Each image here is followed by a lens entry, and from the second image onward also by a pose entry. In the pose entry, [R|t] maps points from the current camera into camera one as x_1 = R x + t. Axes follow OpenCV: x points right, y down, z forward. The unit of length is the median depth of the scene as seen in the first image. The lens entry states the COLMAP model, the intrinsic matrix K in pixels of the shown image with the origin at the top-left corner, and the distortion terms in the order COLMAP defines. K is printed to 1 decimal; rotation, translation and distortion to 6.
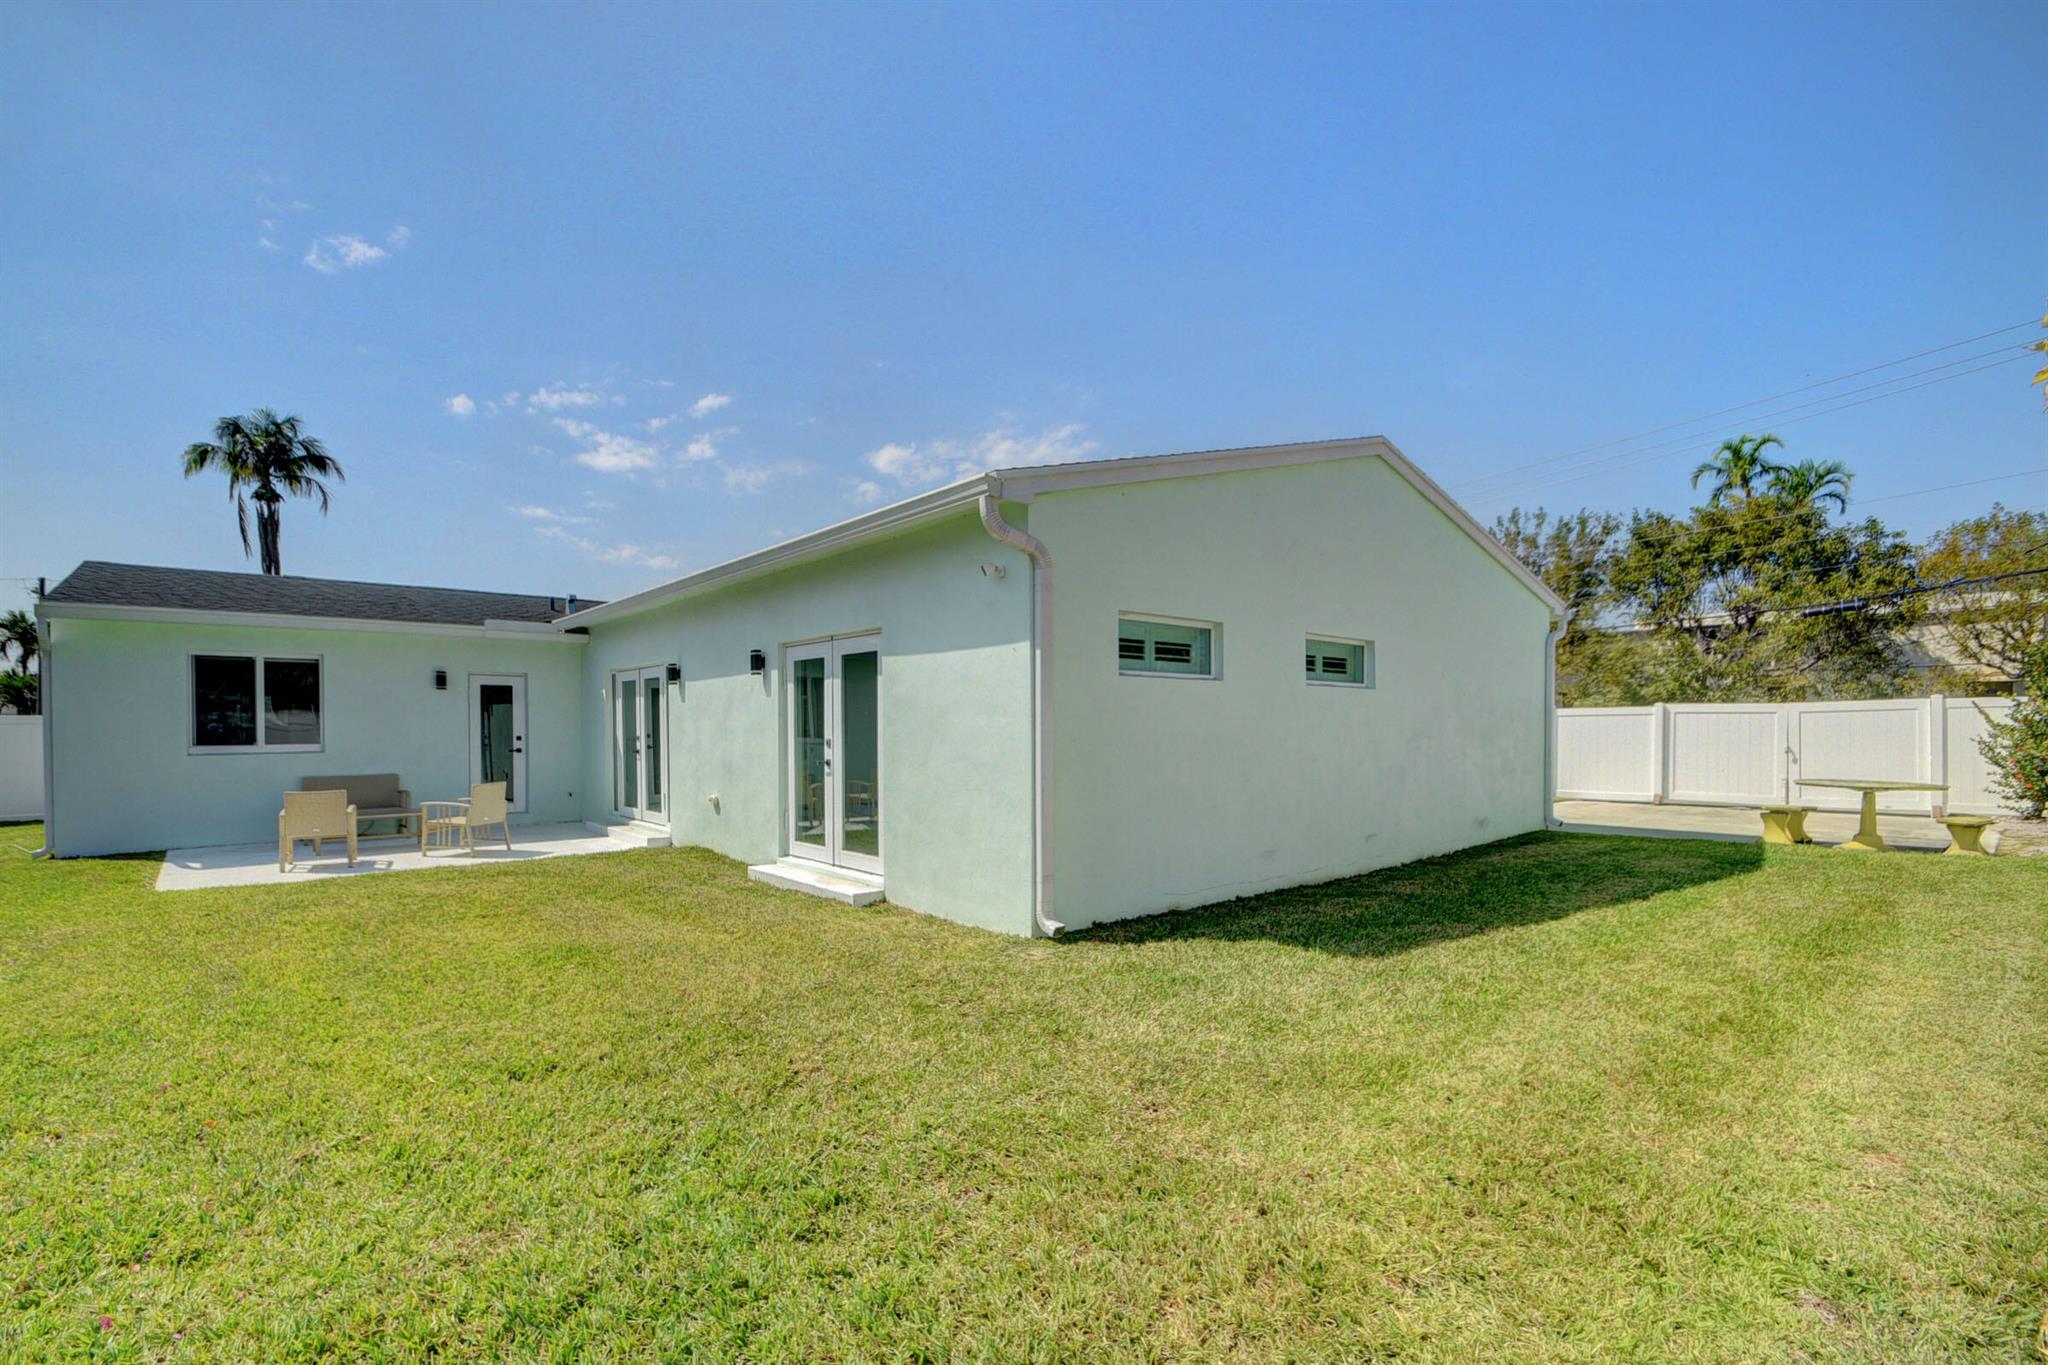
lens RADIAL K [[901.7, 0, 1008.6], [0, 901.7, 736.7], [0, 0, 1]] dist [0.001508, -0.009942]
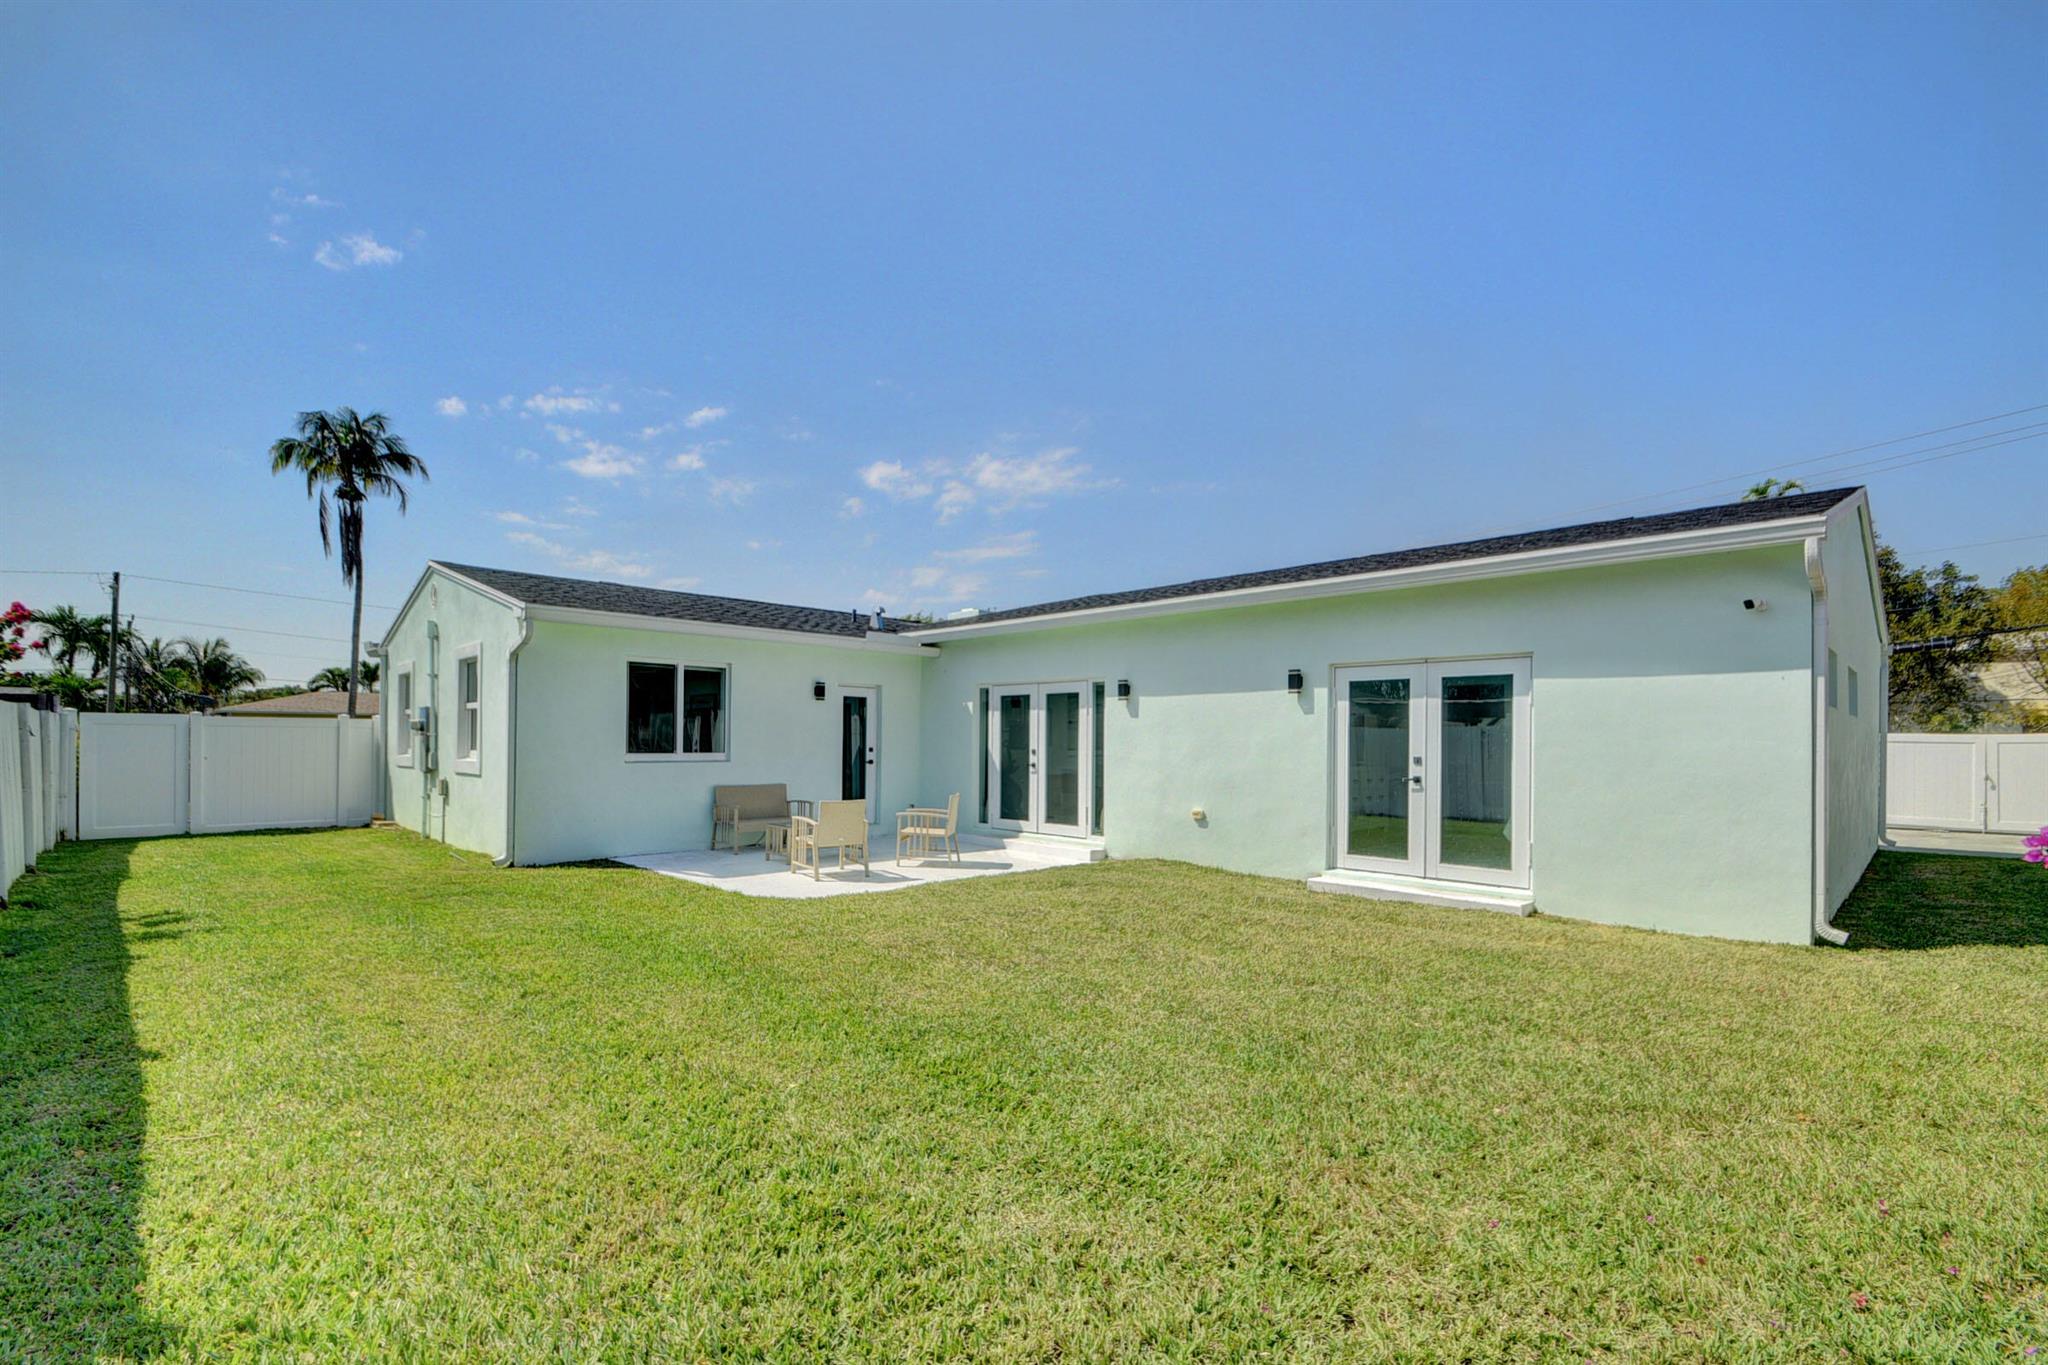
lens RADIAL K [[901.7, 0, 1008.6], [0, 901.7, 736.7], [0, 0, 1]] dist [0.001508, -0.009942]
pose [[0.998588, 0.016310, 0.050552, -0.186525], [-0.015309, 0.999680, -0.020133, 0.002055], [-0.050864, 0.019330, 0.998519, -0.002942]]
